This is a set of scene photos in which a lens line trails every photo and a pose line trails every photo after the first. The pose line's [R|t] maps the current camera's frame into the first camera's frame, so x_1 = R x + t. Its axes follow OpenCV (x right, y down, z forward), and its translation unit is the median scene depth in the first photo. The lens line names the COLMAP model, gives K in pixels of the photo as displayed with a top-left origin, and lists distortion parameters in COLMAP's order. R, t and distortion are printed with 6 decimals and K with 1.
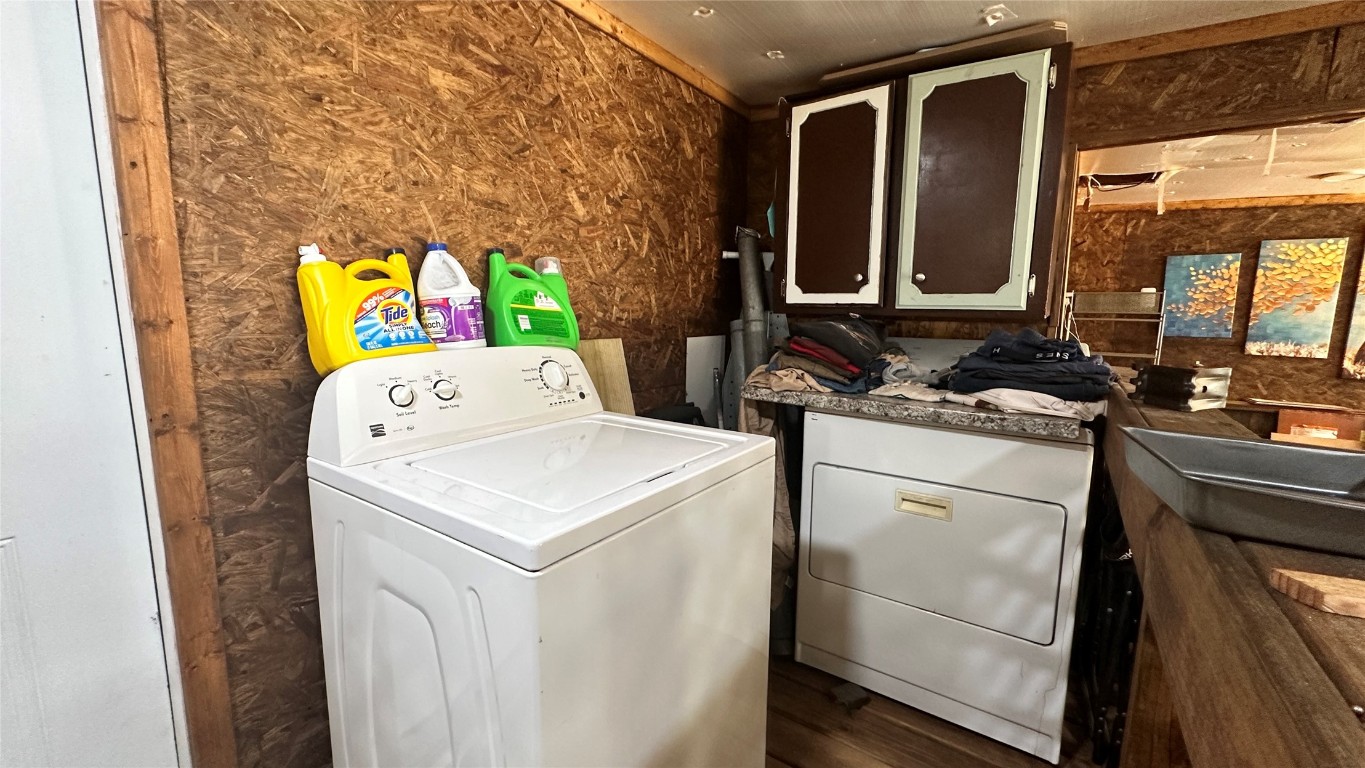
lens RADIAL K [[545.9, 0, 687.5], [0, 545.9, 379.4], [0, 0, 1]] dist [-0.003890, 0.001381]
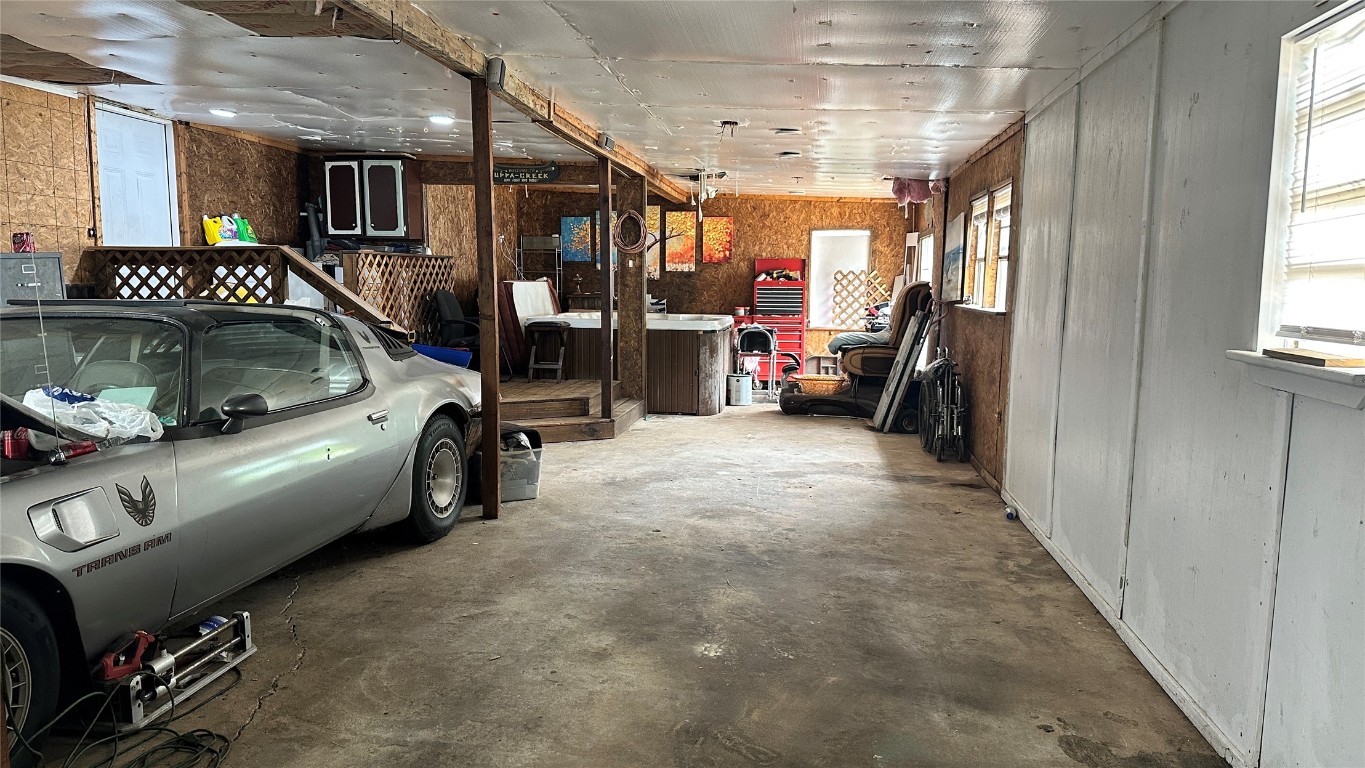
lens RADIAL K [[955.5, 0, 685.7], [0, 955.5, 392.8], [0, 0, 1]] dist [0.063755, -0.077886]
pose [[0.894355, -0.057579, 0.443637, -0.222210], [0.061600, 0.998087, 0.005357, 0.408579], [-0.443097, 0.022537, 0.896190, -2.262869]]
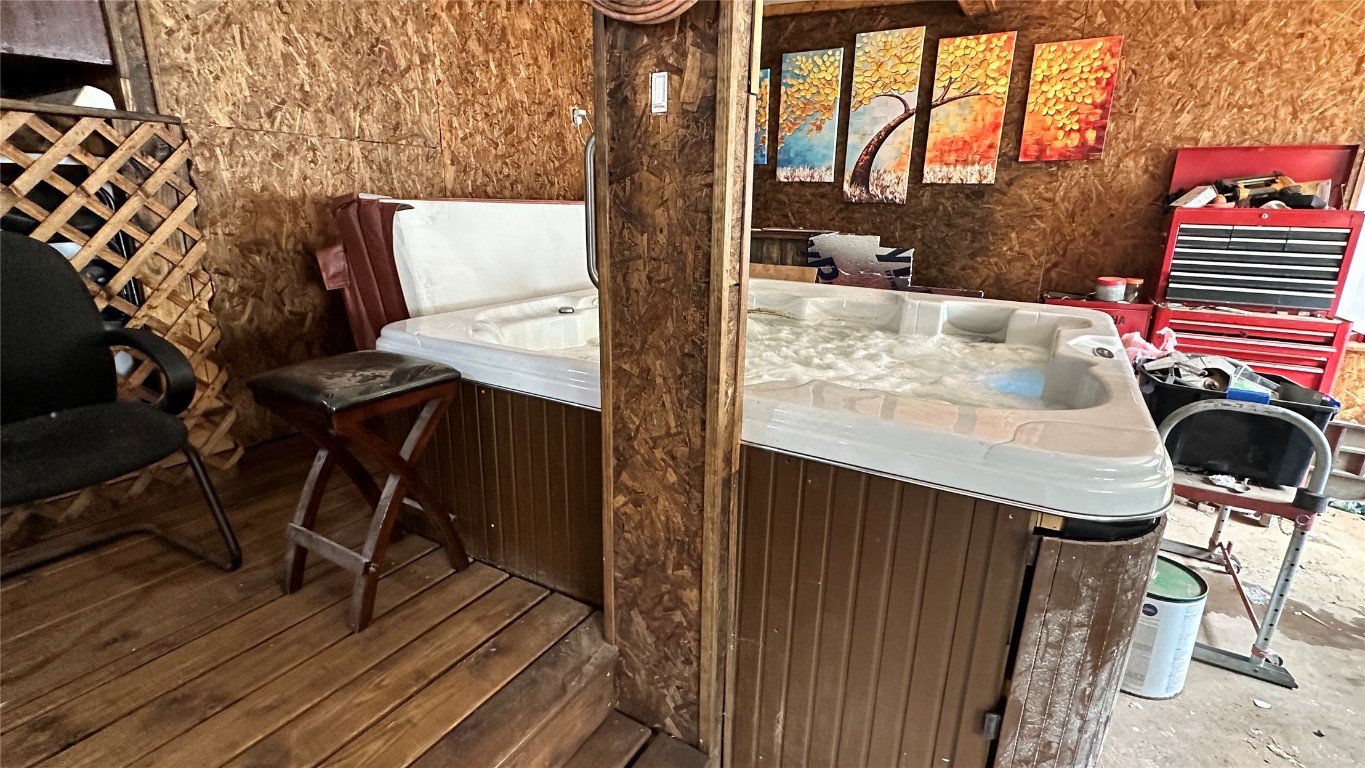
lens RADIAL K [[634.9, 0, 674.4], [0, 634.9, 384.6], [0, 0, 1]] dist [-0.011052, 0.000749]
pose [[0.998486, -0.010620, 0.053964, 0.826723], [0.002547, 0.989054, 0.147533, 0.150902], [-0.054940, -0.147173, 0.987584, -0.152461]]
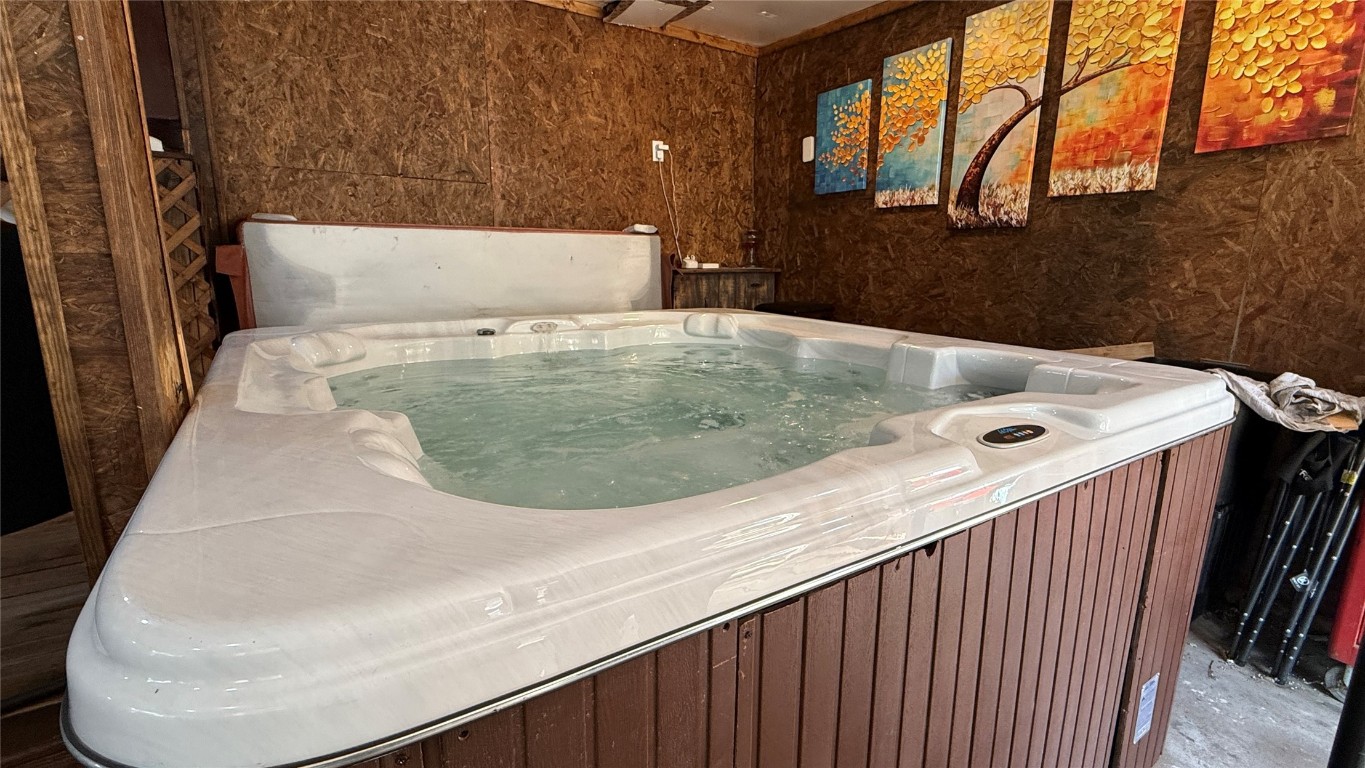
lens RADIAL K [[605.7, 0, 668.2], [0, 605.7, 383.0], [0, 0, 1]] dist [-0.004763, -0.001415]
pose [[0.920681, 0.076129, -0.382820, 1.170124], [-0.050845, 0.995830, 0.075752, 0.168691], [0.386990, -0.050279, 0.920712, 0.047413]]
